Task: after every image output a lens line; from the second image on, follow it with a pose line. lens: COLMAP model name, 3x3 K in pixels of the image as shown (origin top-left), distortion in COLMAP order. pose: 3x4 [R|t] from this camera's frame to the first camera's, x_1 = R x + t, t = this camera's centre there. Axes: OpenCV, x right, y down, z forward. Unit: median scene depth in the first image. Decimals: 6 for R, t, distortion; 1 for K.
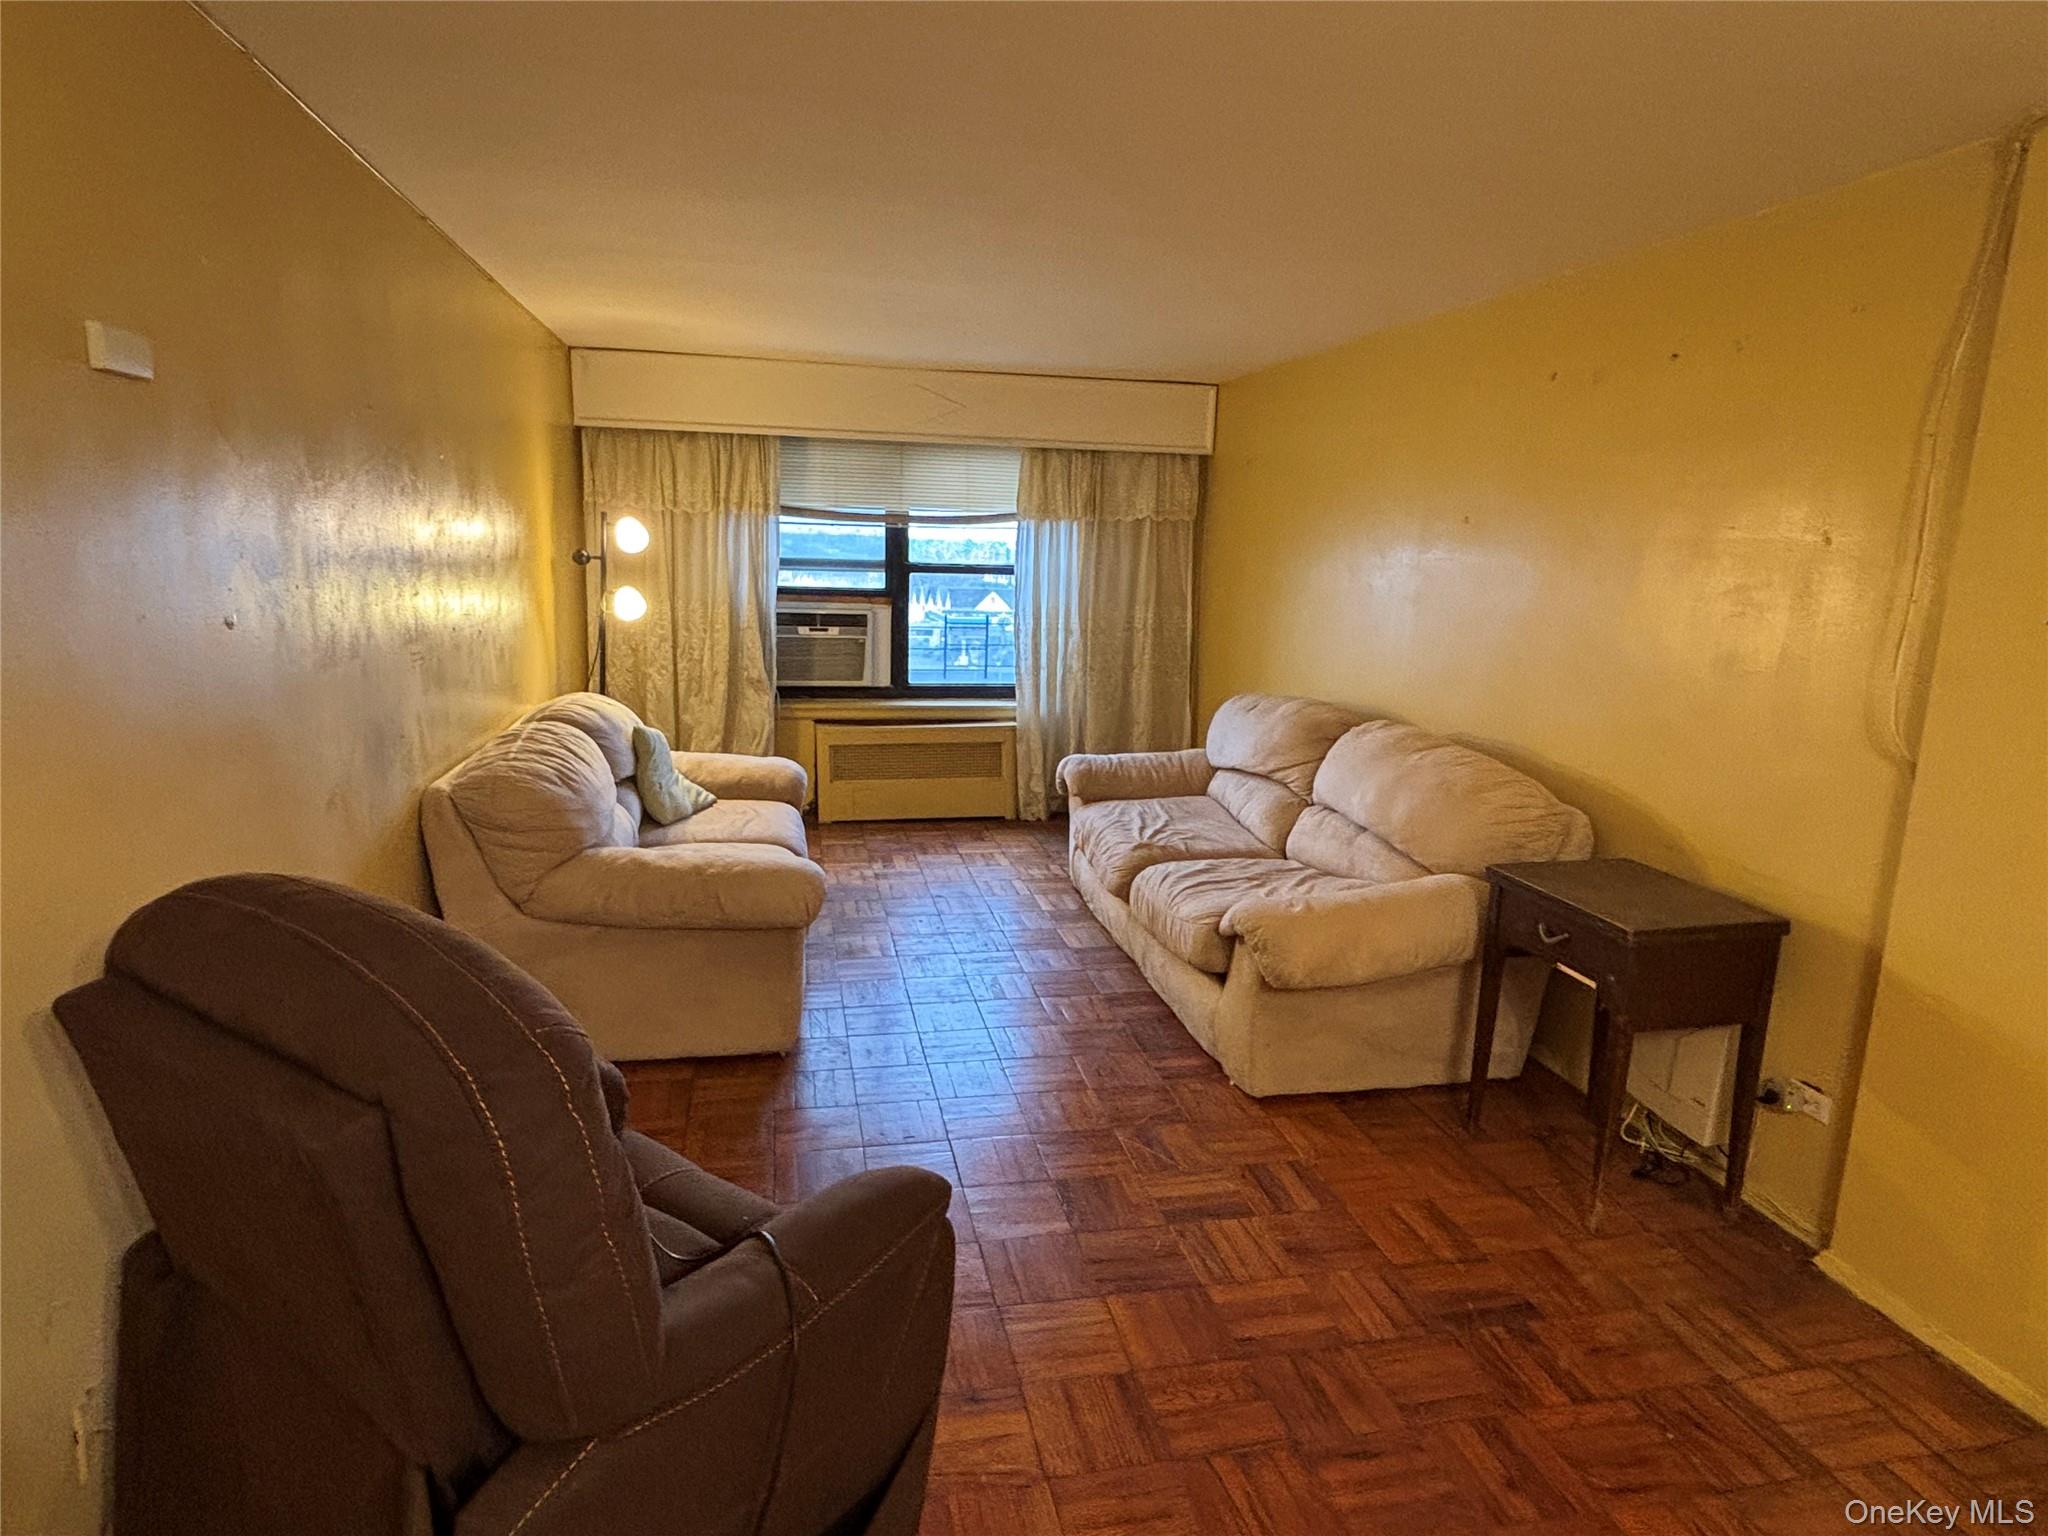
lens RADIAL K [[1152.1, 0, 1026.1], [0, 1152.1, 764.9], [0, 0, 1]] dist [0.004986, -0.007484]
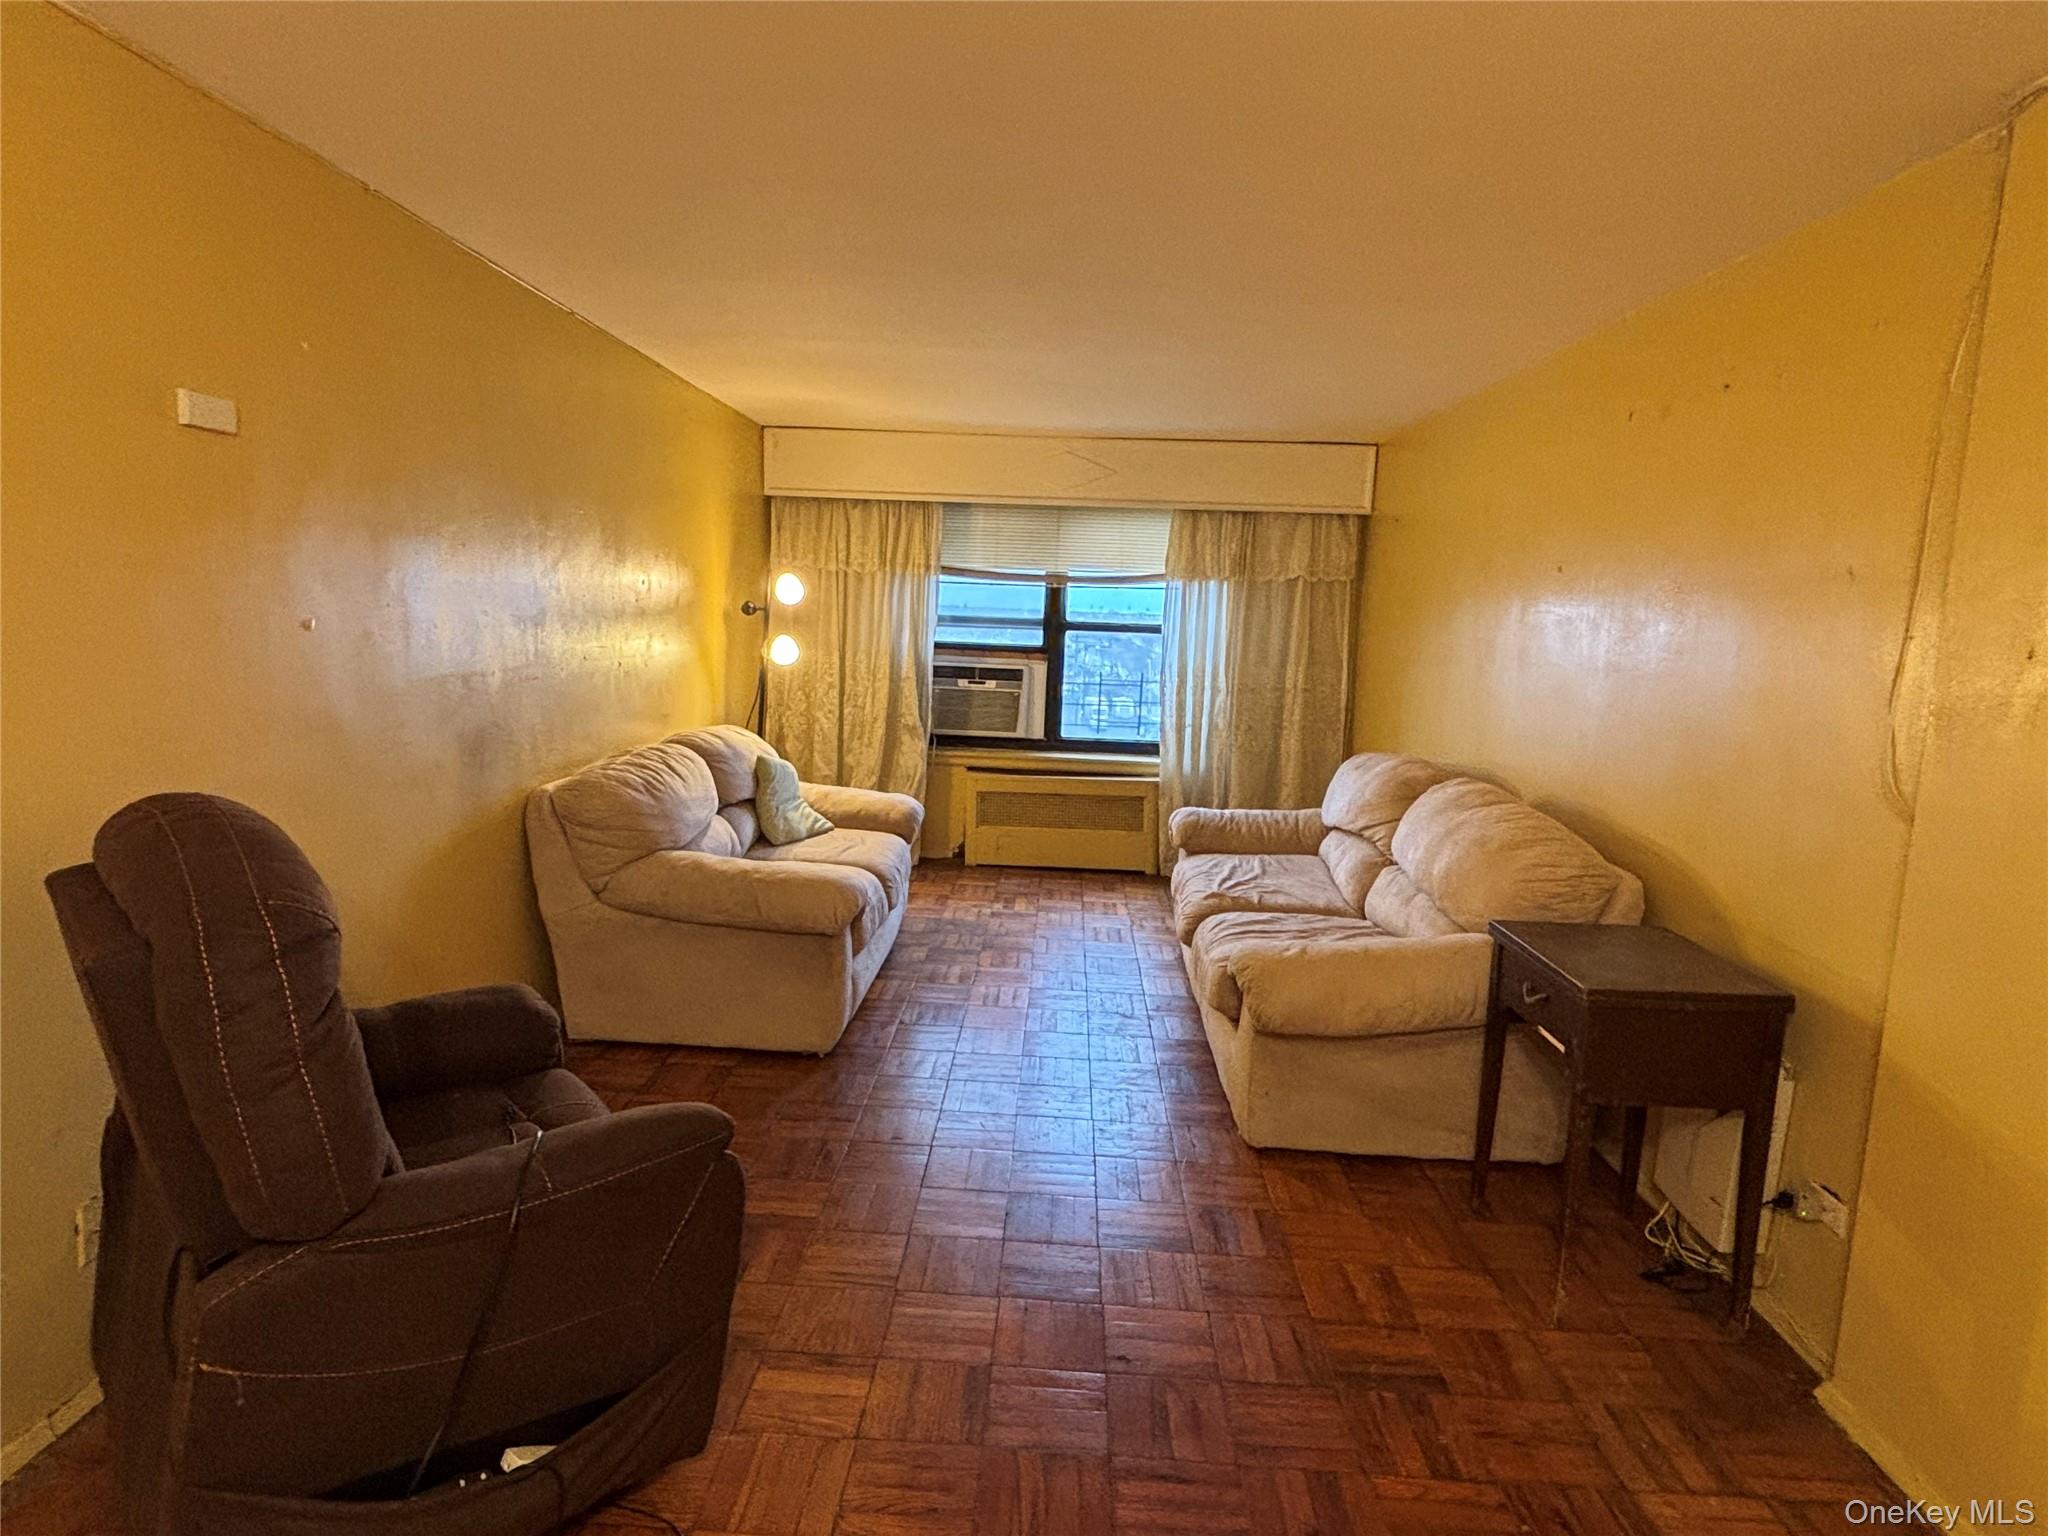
lens RADIAL K [[1152.1, 0, 1017.7], [0, 1152.1, 767.7], [0, 0, 1]] dist [0.004986, -0.007484]
pose [[0.967502, 0.042003, -0.249349, 0.192521], [-0.057949, 0.996694, -0.056956, 0.029216], [0.246132, 0.069554, 0.966737, -0.012685]]
